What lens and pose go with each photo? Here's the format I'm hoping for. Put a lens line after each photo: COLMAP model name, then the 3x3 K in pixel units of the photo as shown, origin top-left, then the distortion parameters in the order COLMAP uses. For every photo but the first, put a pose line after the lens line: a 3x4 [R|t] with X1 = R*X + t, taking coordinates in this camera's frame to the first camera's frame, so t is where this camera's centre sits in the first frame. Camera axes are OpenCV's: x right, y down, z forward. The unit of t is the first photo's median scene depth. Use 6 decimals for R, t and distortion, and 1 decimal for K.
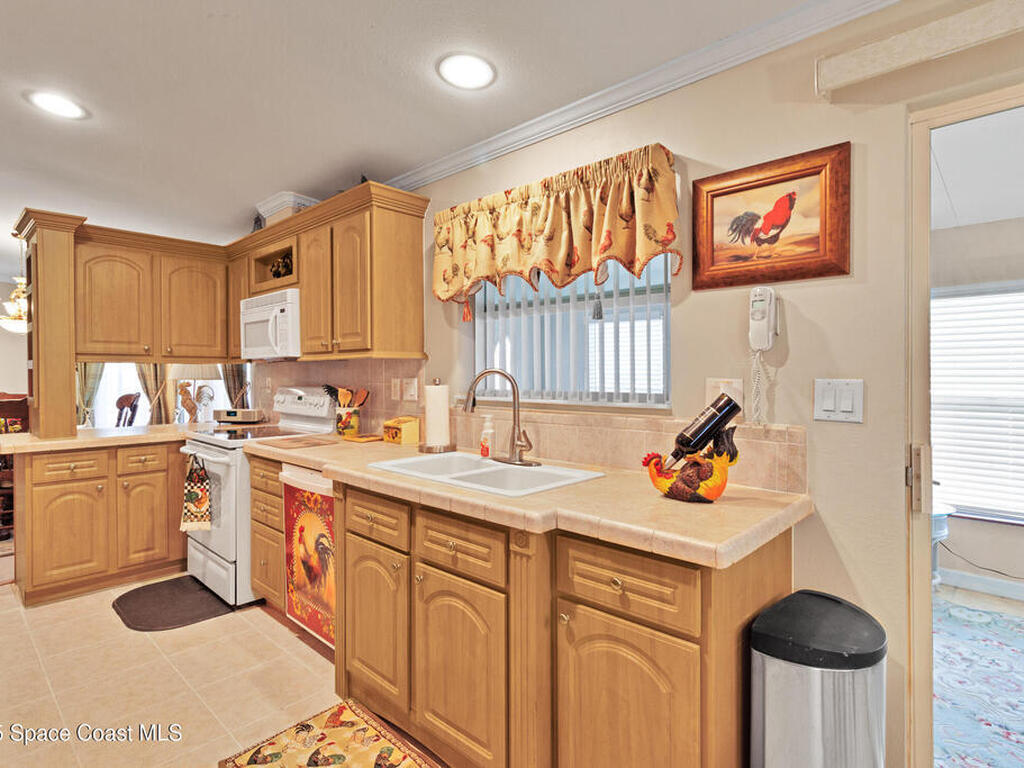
lens RADIAL K [[548.6, 0, 517.0], [0, 548.6, 377.7], [0, 0, 1]] dist [0.013758, 0.001712]
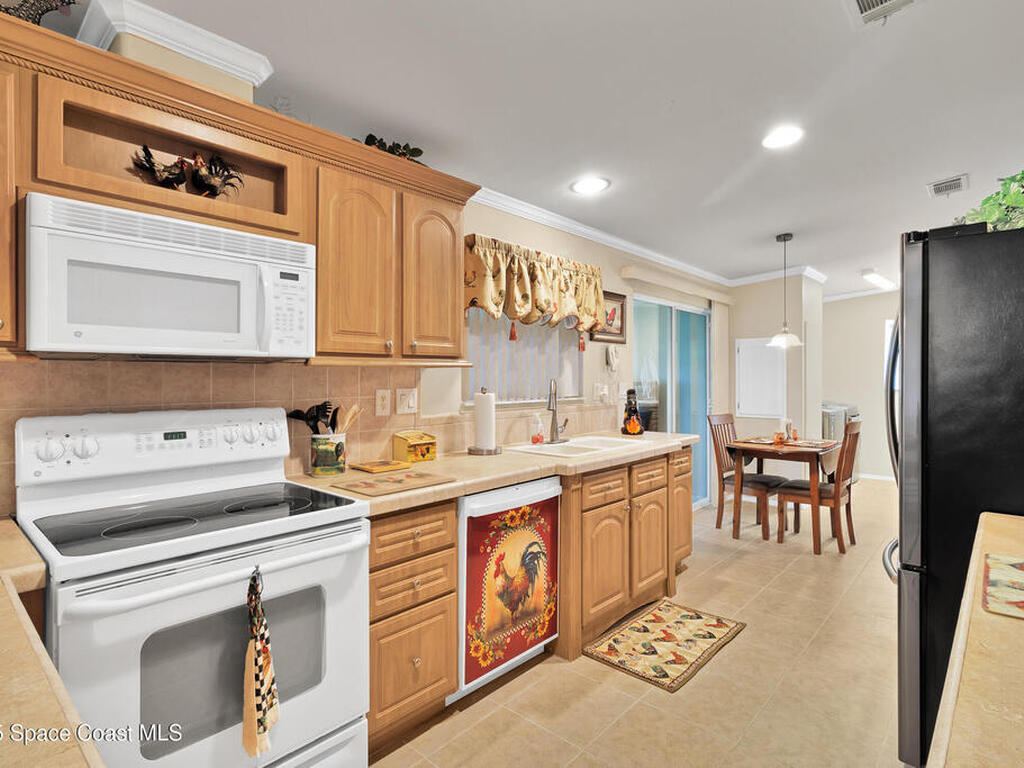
lens RADIAL K [[548.6, 0, 514.5], [0, 548.6, 381.3], [0, 0, 1]] dist [0.013758, 0.001712]
pose [[-0.028241, -0.003113, 0.999596, -1.476270], [0.015237, 0.999878, 0.003545, -0.015787], [-0.999485, 0.015331, -0.028190, 1.151498]]
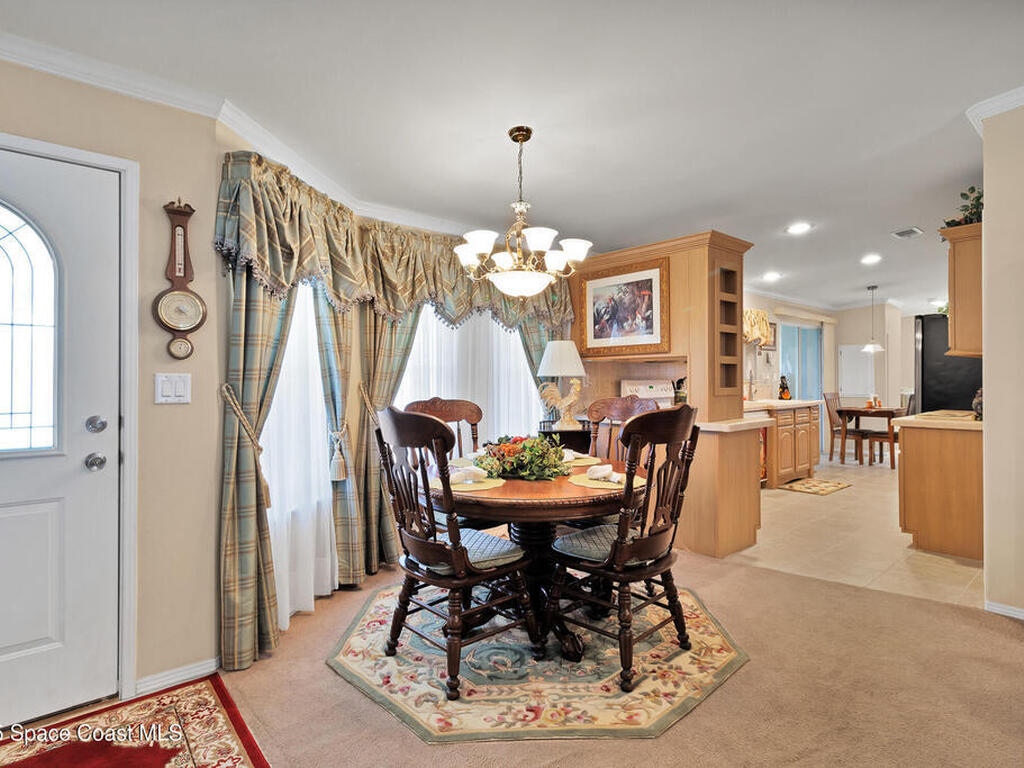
lens RADIAL K [[548.6, 0, 514.5], [0, 548.6, 376.4], [0, 0, 1]] dist [0.013758, 0.001712]
pose [[0.093483, 0.005690, 0.995605, -3.110091], [0.015258, 0.999858, -0.007147, 0.024186], [-0.995504, 0.015859, 0.093383, 2.002437]]
